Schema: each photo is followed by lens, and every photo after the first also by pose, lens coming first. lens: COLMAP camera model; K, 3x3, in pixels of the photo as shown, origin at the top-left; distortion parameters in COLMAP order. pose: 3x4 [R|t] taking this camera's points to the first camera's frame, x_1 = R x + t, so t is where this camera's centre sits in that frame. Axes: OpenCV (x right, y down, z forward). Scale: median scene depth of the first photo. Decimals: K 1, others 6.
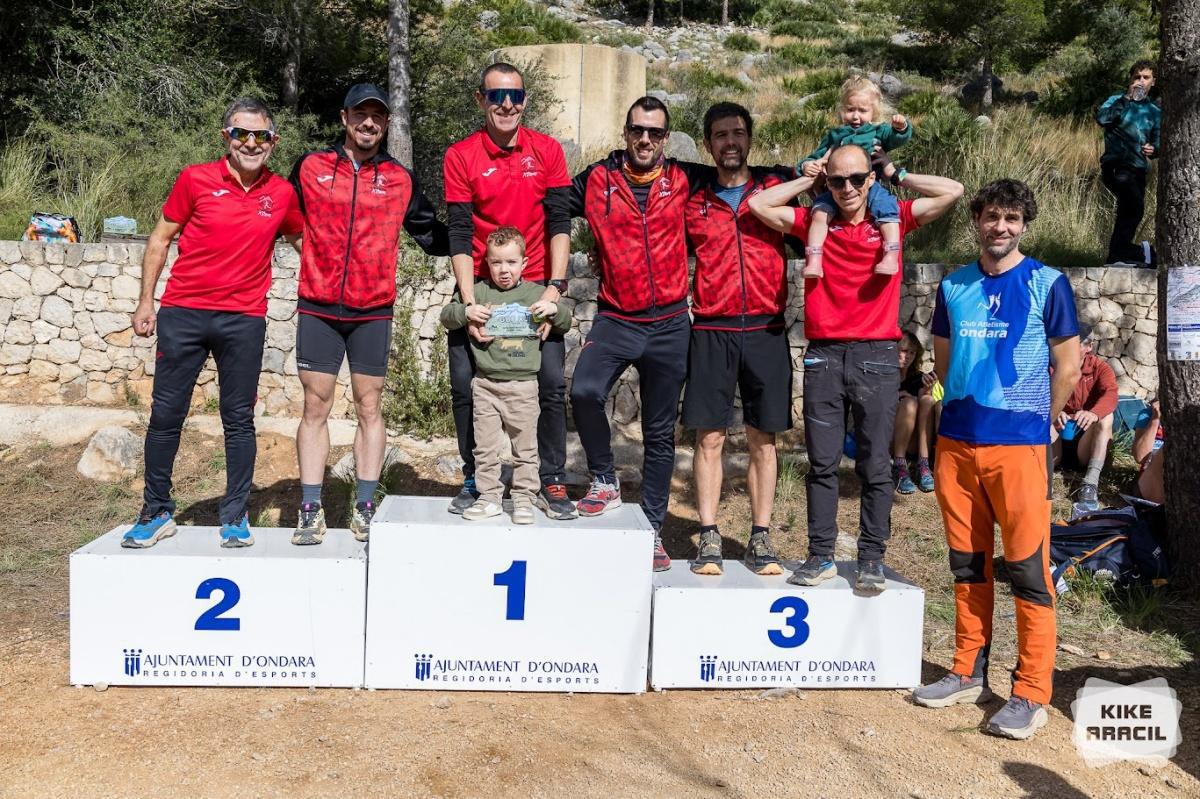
lens RADIAL K [[1133.0, 0, 621.0], [0, 1133.0, 404.1], [0, 0, 1]] dist [0.003640, -0.001392]
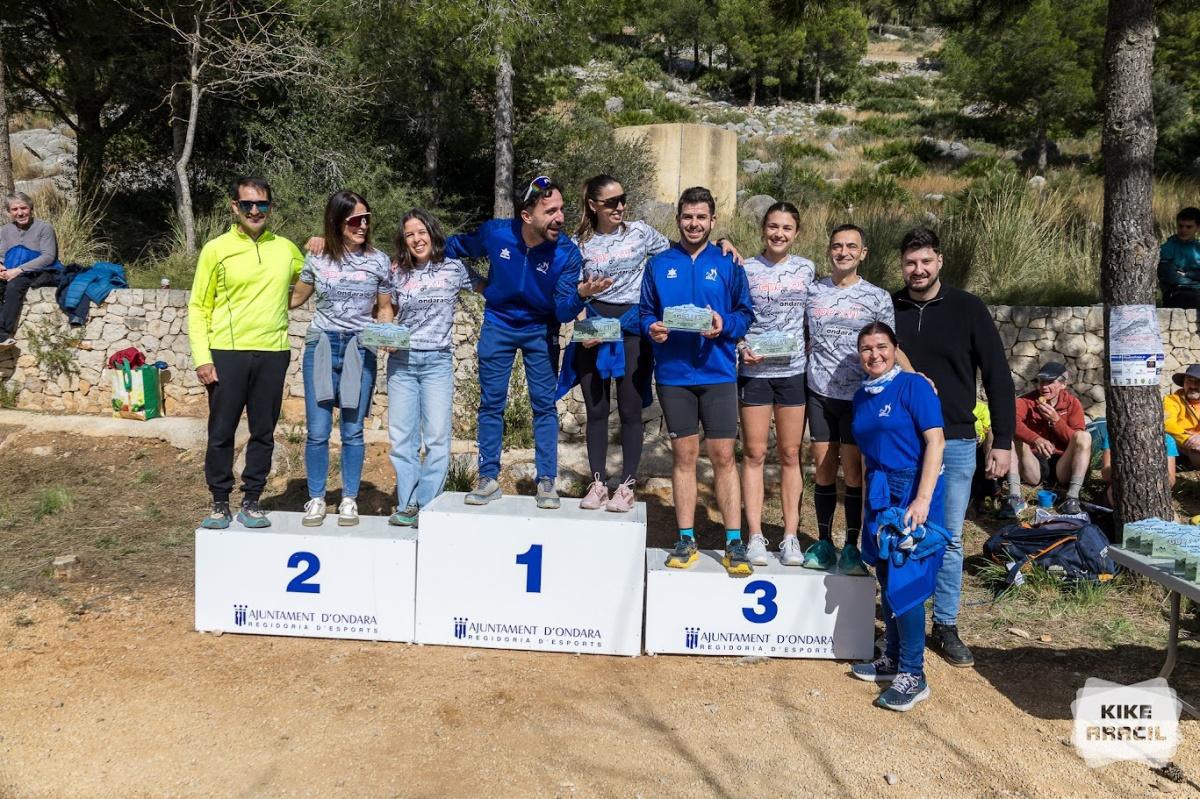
lens RADIAL K [[986.7, 0, 647.6], [0, 986.7, 400.9], [0, 0, 1]] dist [-0.020559, 0.002824]
pose [[0.992660, 0.006790, -0.120745, 0.106991], [-0.010439, 0.999507, -0.029613, 0.008389], [0.120484, 0.030657, 0.992242, -0.039146]]
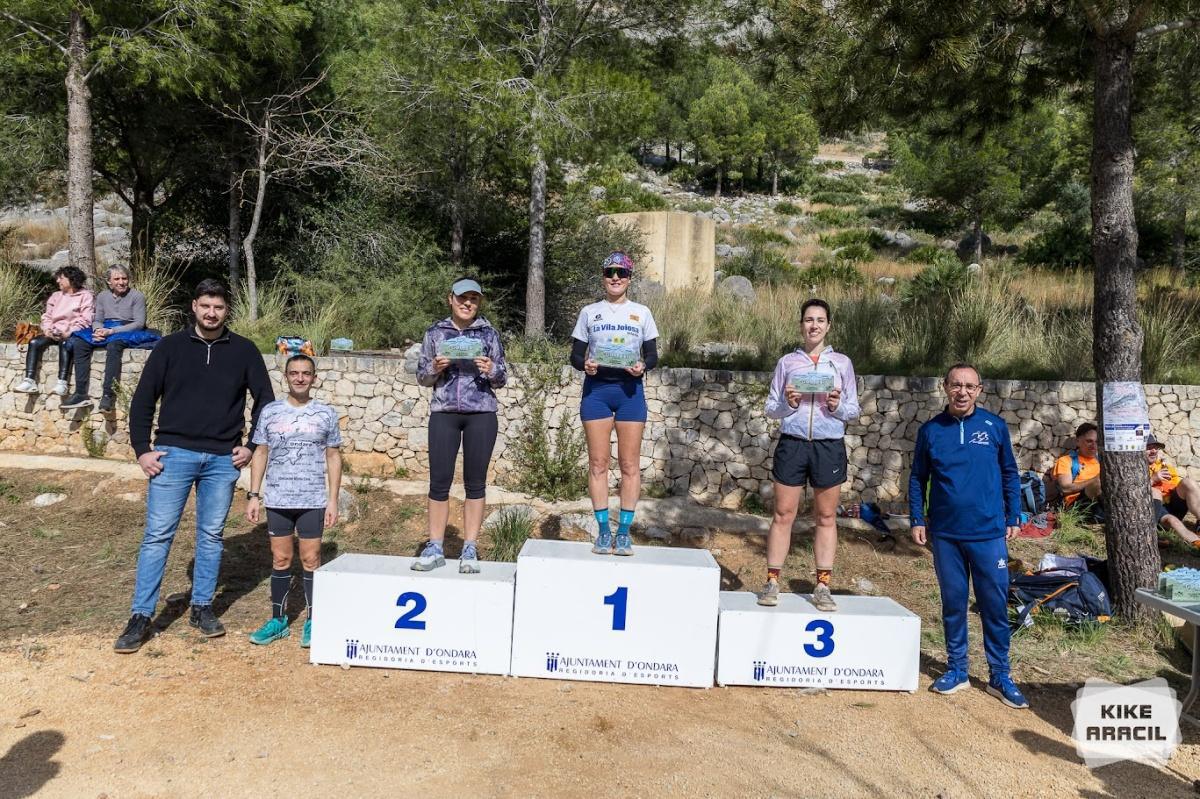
lens RADIAL K [[900.2, 0, 613.6], [0, 900.2, 398.6], [0, 0, 1]] dist [-0.039208, 0.000278]
pose [[0.996141, 0.012136, -0.086925, -0.005319], [-0.020282, 0.995417, -0.093455, 0.007858], [0.085392, 0.094858, 0.991822, -0.079120]]
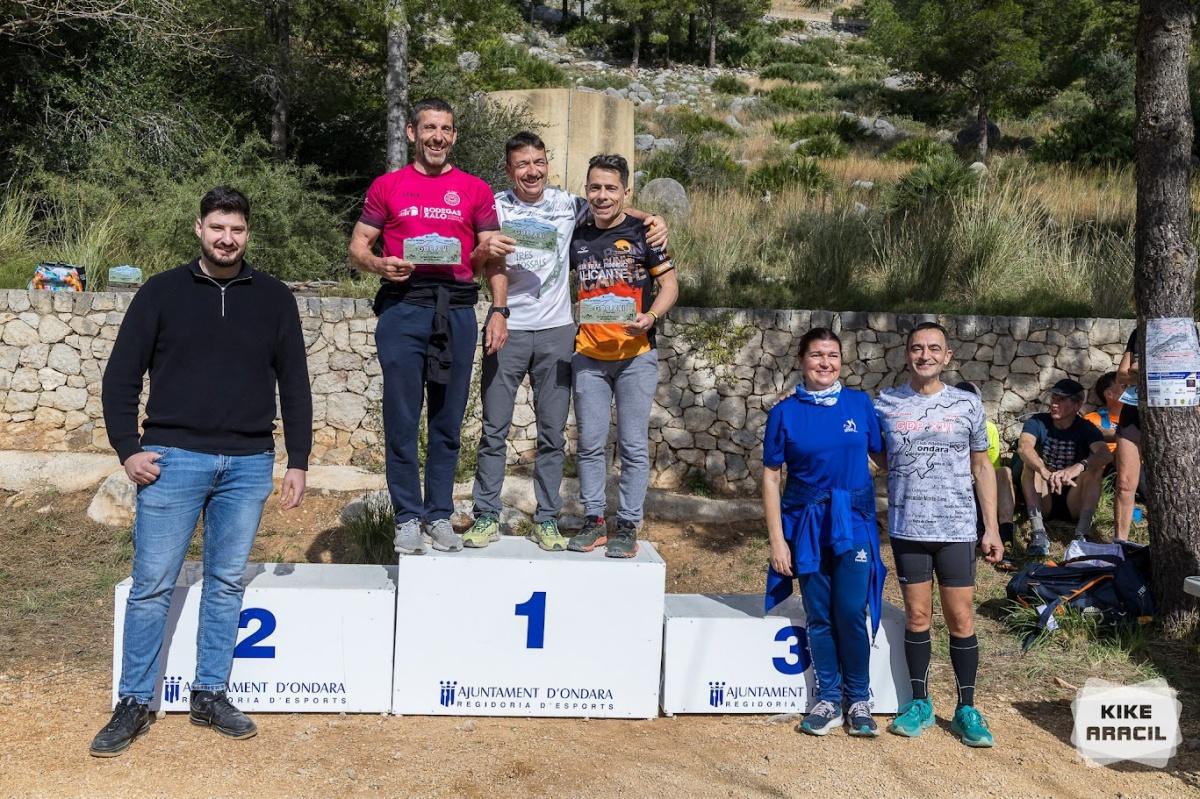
lens RADIAL K [[1244.5, 0, 614.3], [0, 1244.5, 411.0], [0, 0, 1]] dist [0.011447, 0.027296]
pose [[0.999842, 0.001002, 0.017760, -0.026854], [-0.000228, 0.999051, -0.043552, 0.012819], [-0.017786, 0.043541, 0.998893, -0.118267]]
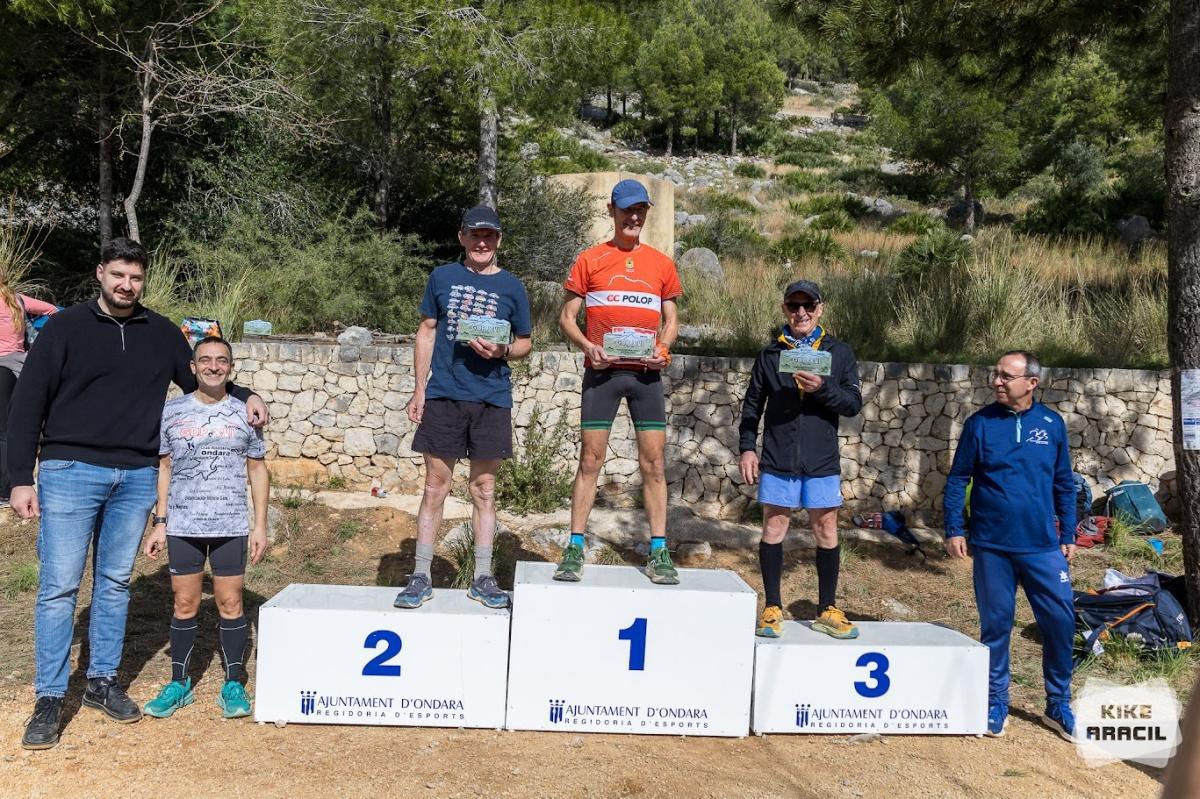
lens RADIAL K [[1032.3, 0, 592.2], [0, 1032.3, 398.8], [0, 0, 1]] dist [-0.003713, -0.006399]
pose [[0.999850, 0.006993, -0.015848, -0.083628], [-0.008338, 0.996218, -0.086492, 0.004502], [0.015184, 0.086612, 0.996126, -0.047692]]
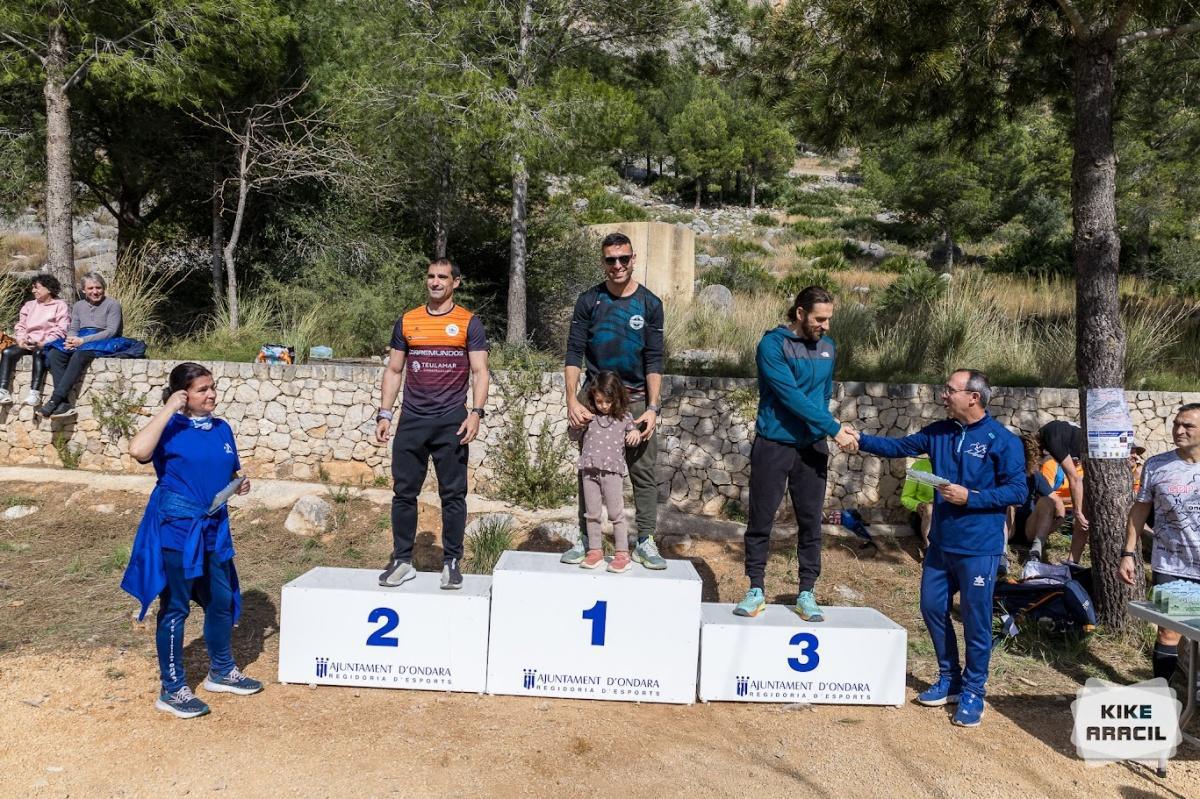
lens RADIAL K [[856.5, 0, 615.0], [0, 856.5, 399.3], [0, 0, 1]] dist [-0.040113, 0.005849]
pose [[0.997647, 0.008776, -0.068003, -0.004728], [-0.015512, 0.994951, -0.099160, -0.000092], [0.066789, 0.099981, 0.992745, -0.023398]]
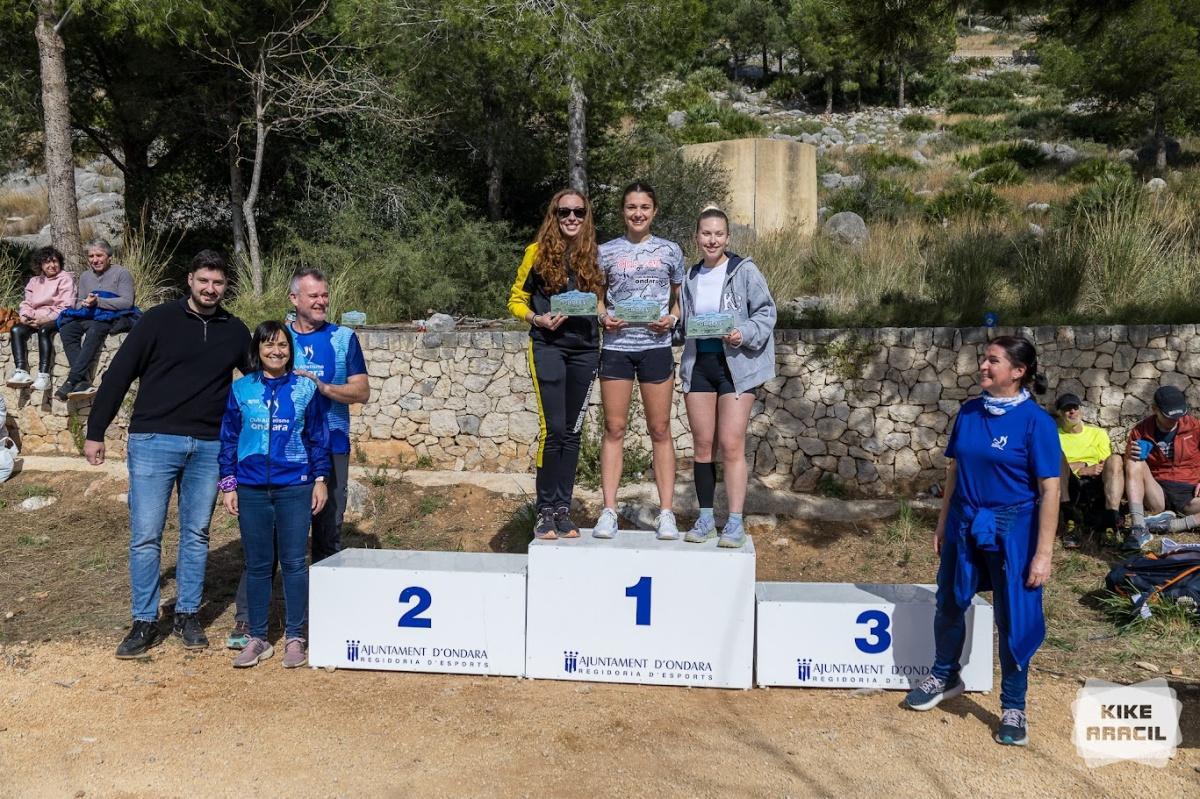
lens RADIAL K [[1133.0, 0, 621.0], [0, 1133.0, 404.1], [0, 0, 1]] dist [0.003640, -0.001392]
pose [[0.980686, -0.021720, -0.194380, 0.086900], [0.008770, 0.997698, -0.067240, 0.022365], [0.195393, 0.064237, 0.978619, -0.155684]]
